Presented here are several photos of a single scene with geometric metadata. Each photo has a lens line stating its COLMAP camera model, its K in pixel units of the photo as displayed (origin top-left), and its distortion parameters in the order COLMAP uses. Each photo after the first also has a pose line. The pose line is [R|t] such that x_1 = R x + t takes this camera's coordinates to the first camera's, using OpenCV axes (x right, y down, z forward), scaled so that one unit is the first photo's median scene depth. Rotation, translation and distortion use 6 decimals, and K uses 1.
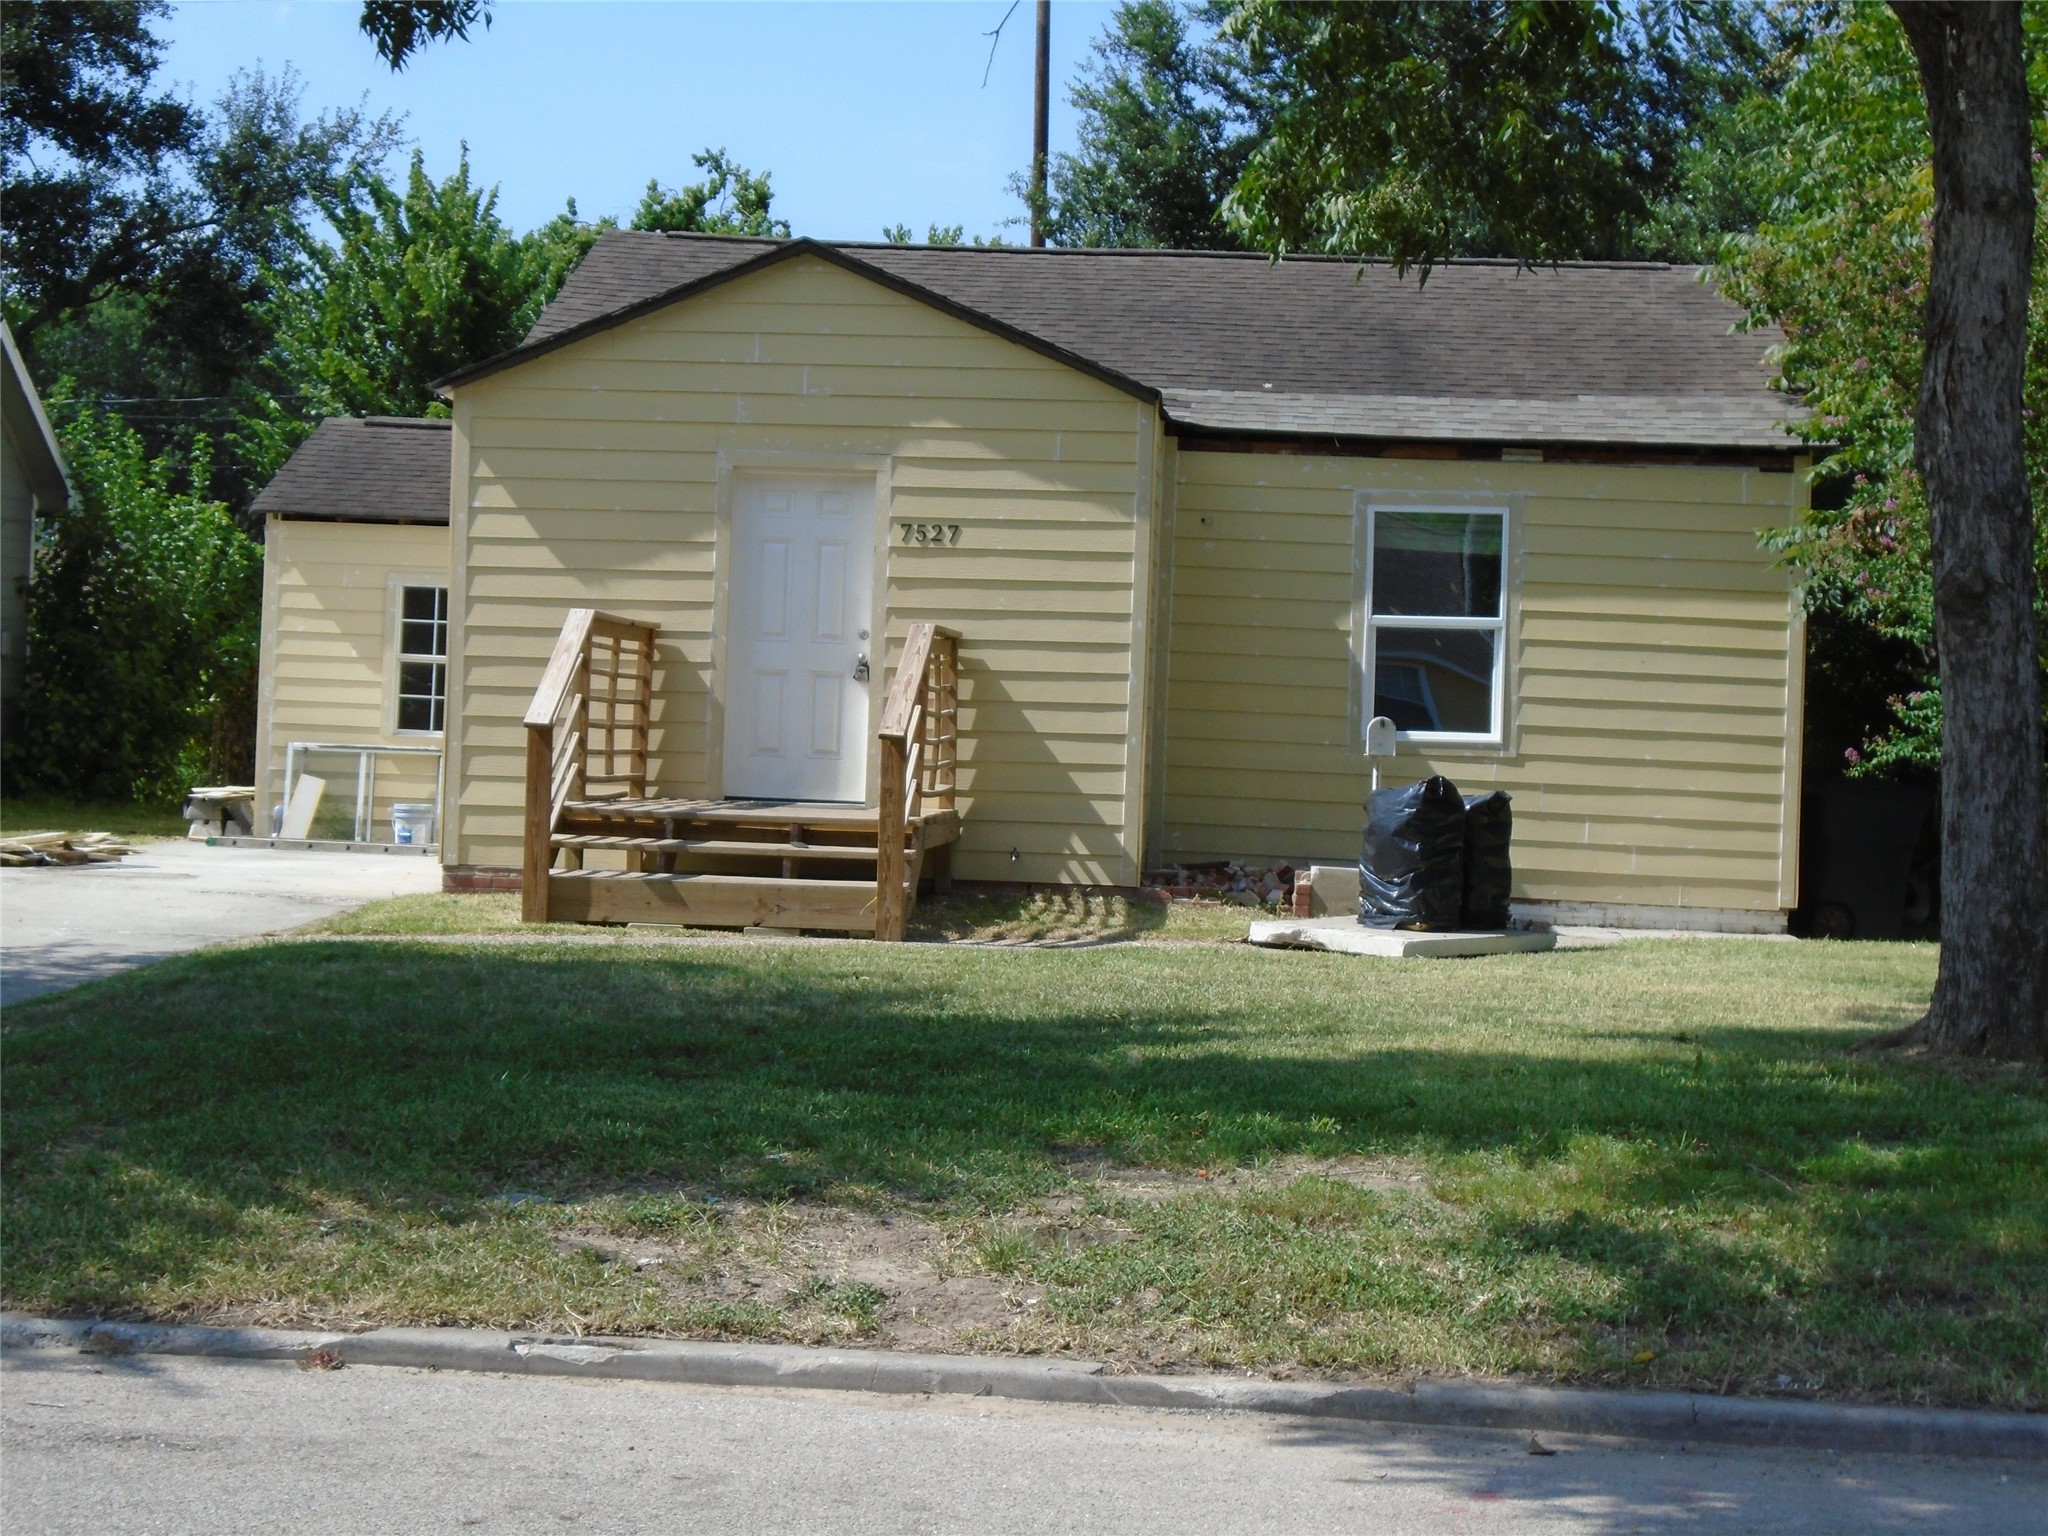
lens RADIAL K [[3439.4, 0, 1022.9], [0, 3439.4, 777.6], [0, 0, 1]] dist [0.035909, 0.000000]
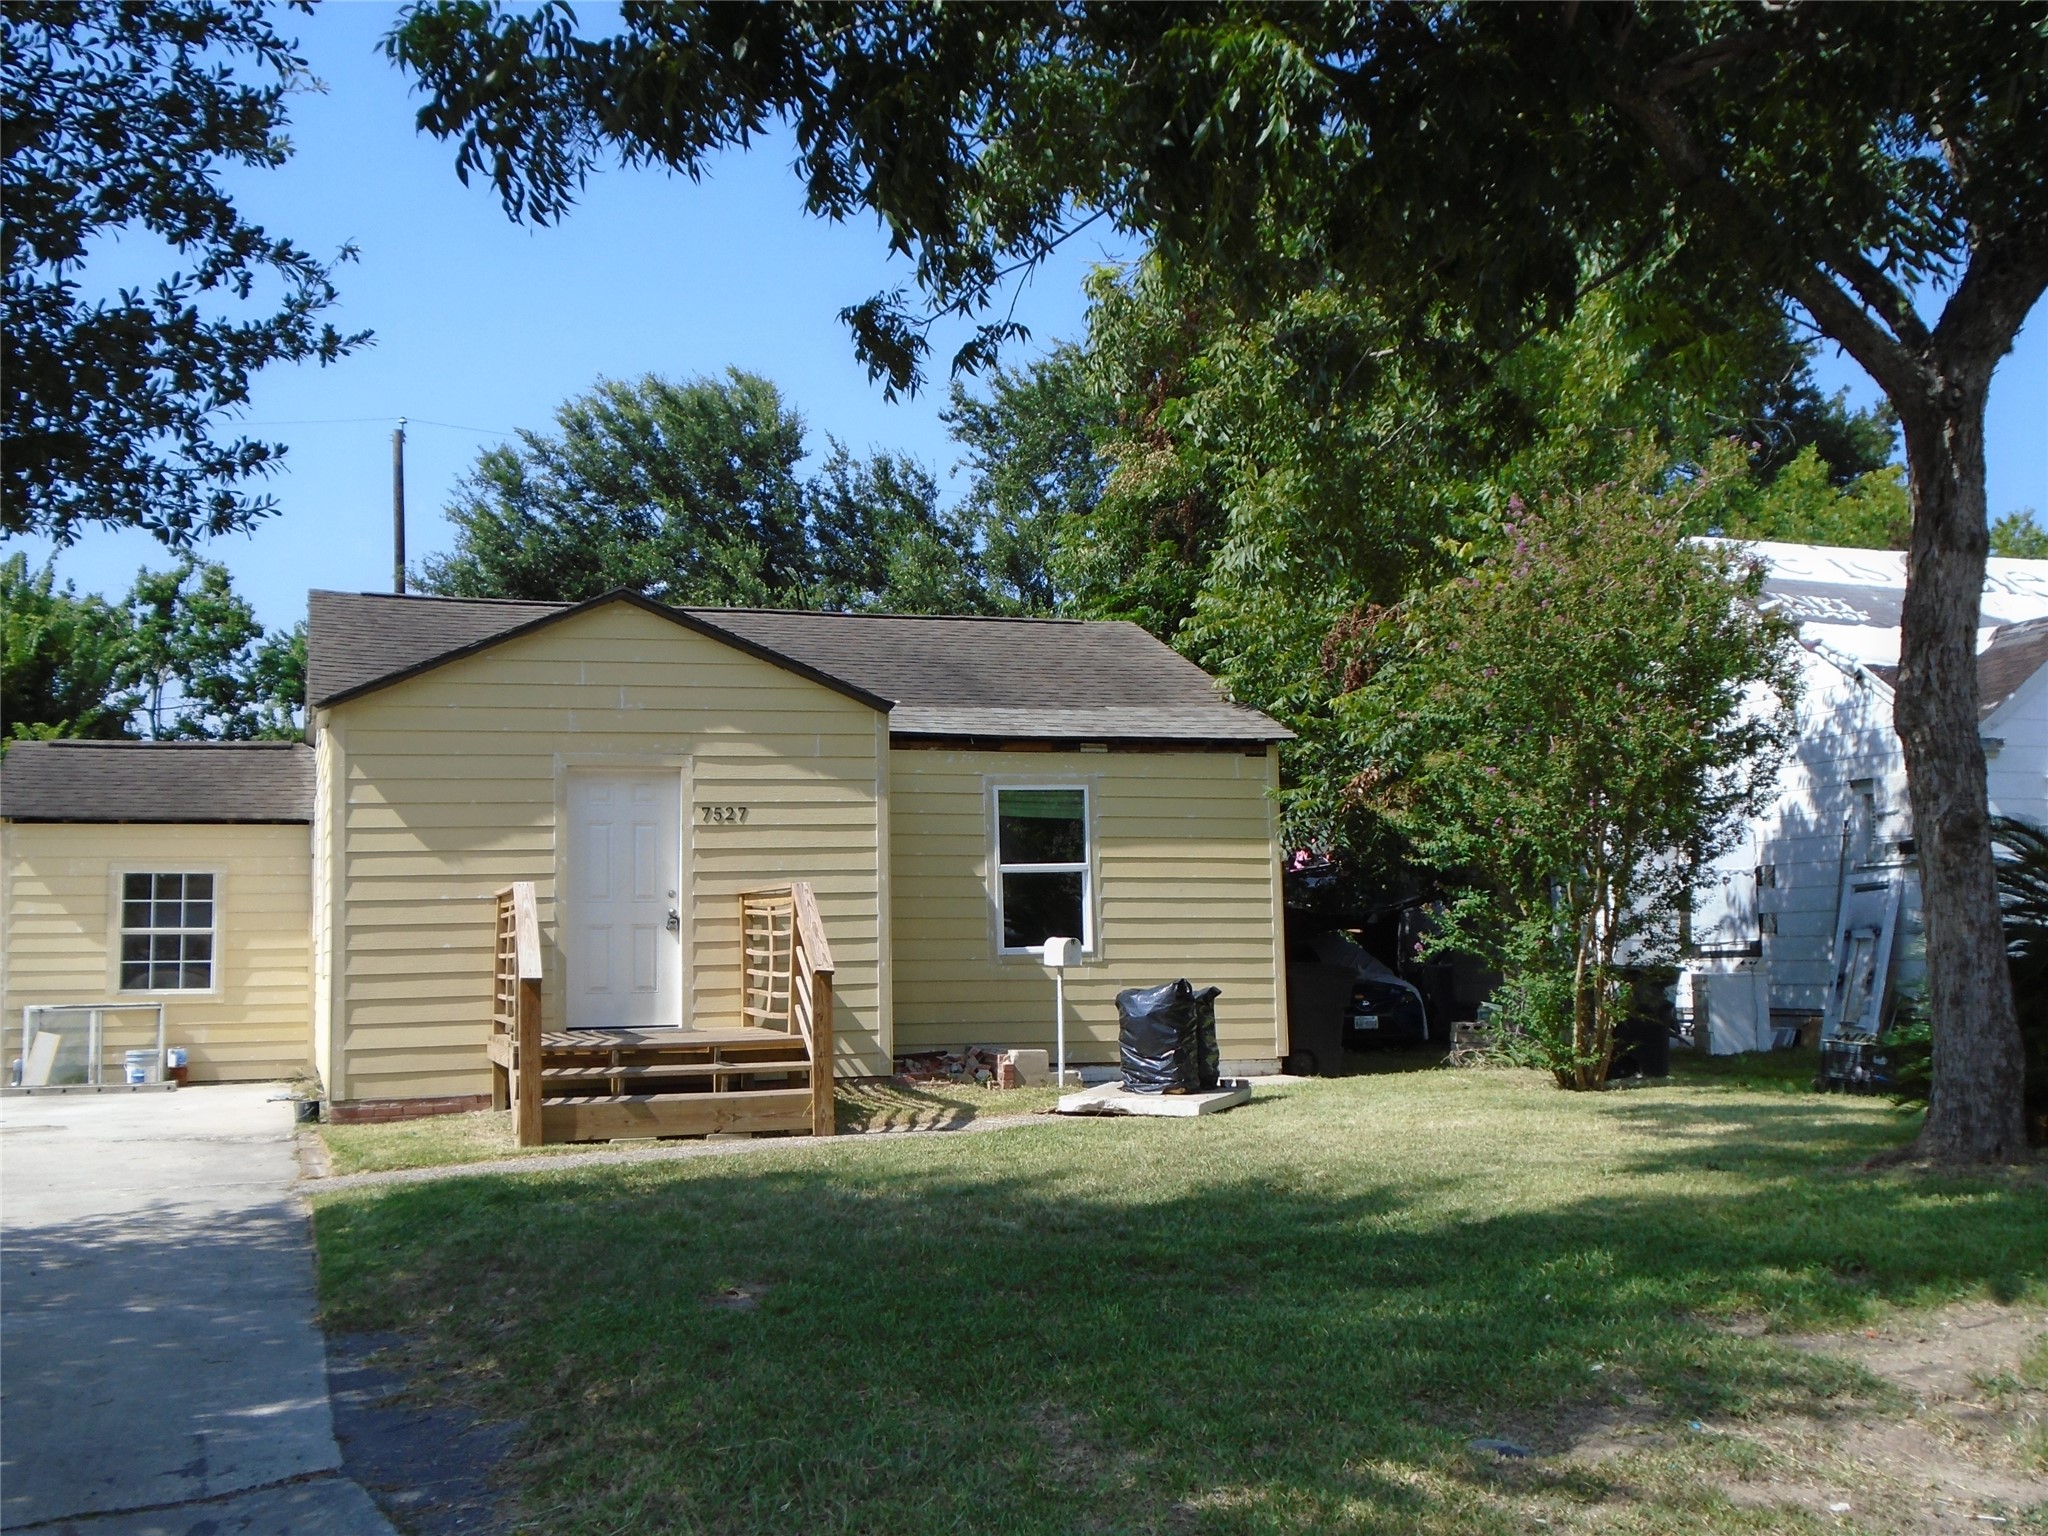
lens RADIAL K [[2165.6, 0, 1026.9], [0, 2165.6, 771.5], [0, 0, 1]] dist [0.016858, 0.000000]
pose [[0.921986, -0.020956, 0.386655, -0.226540], [0.055877, 0.995284, -0.079297, -0.014825], [-0.383170, 0.094716, 0.918809, 0.193039]]
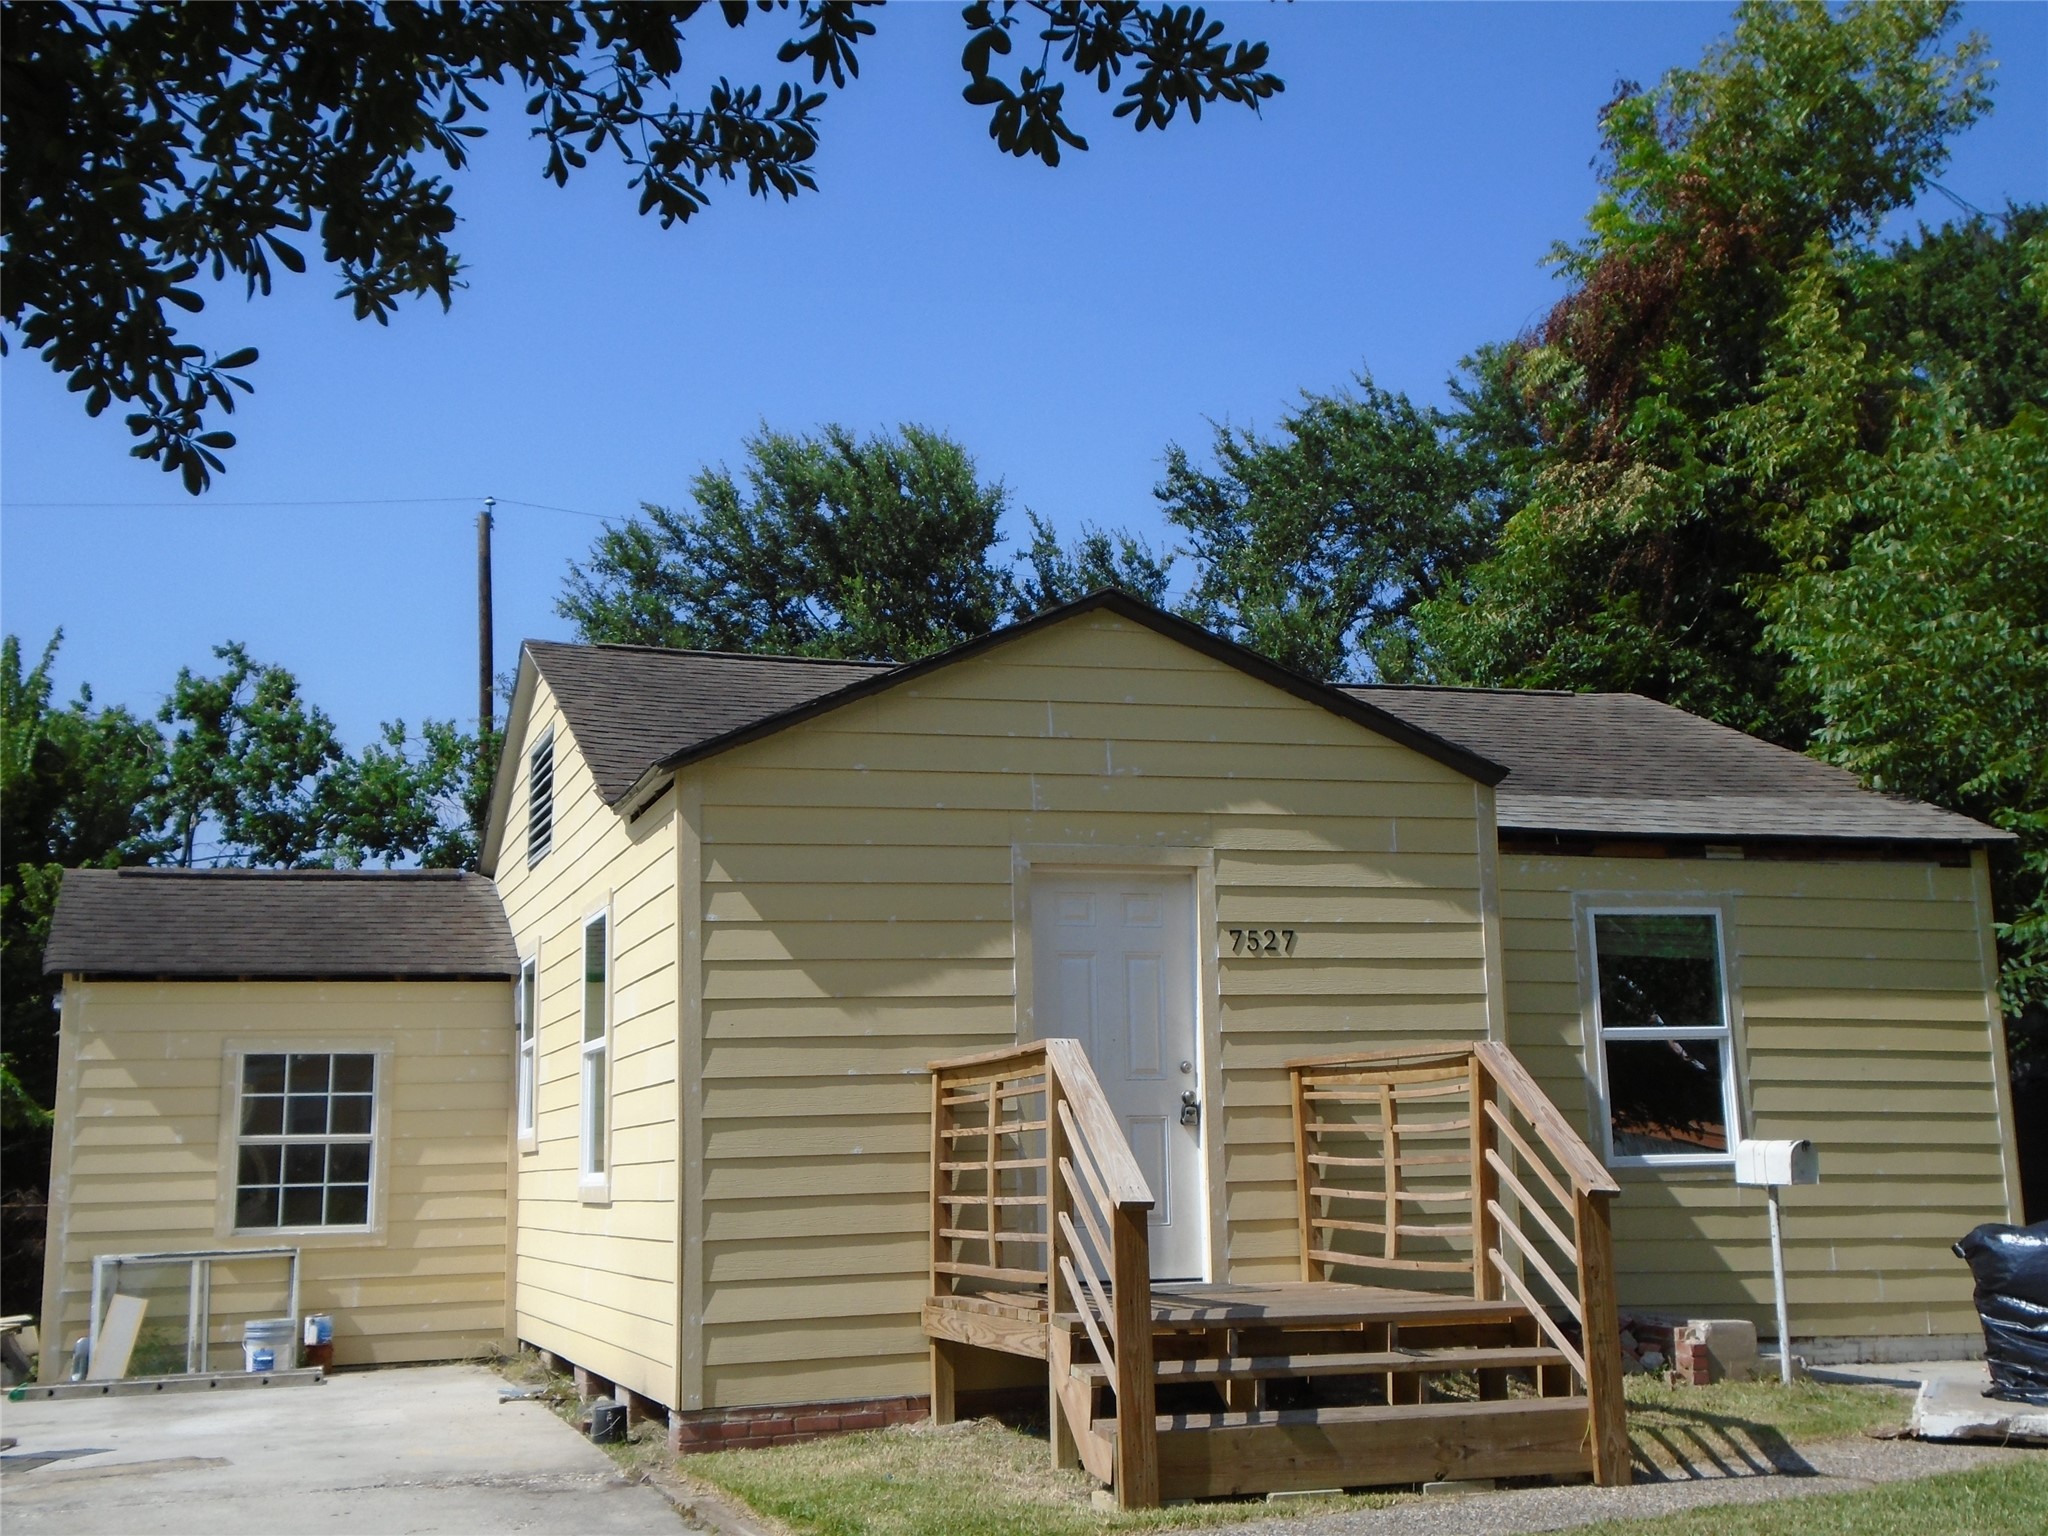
lens RADIAL K [[2430.3, 0, 1031.3], [0, 2430.3, 754.4], [0, 0, 1]] dist [0.117116, 0.000000]
pose [[0.926238, 0.006536, 0.376883, -0.286193], [0.060426, 0.984344, -0.165577, -0.020168], [-0.372065, 0.176137, 0.911342, 0.455011]]
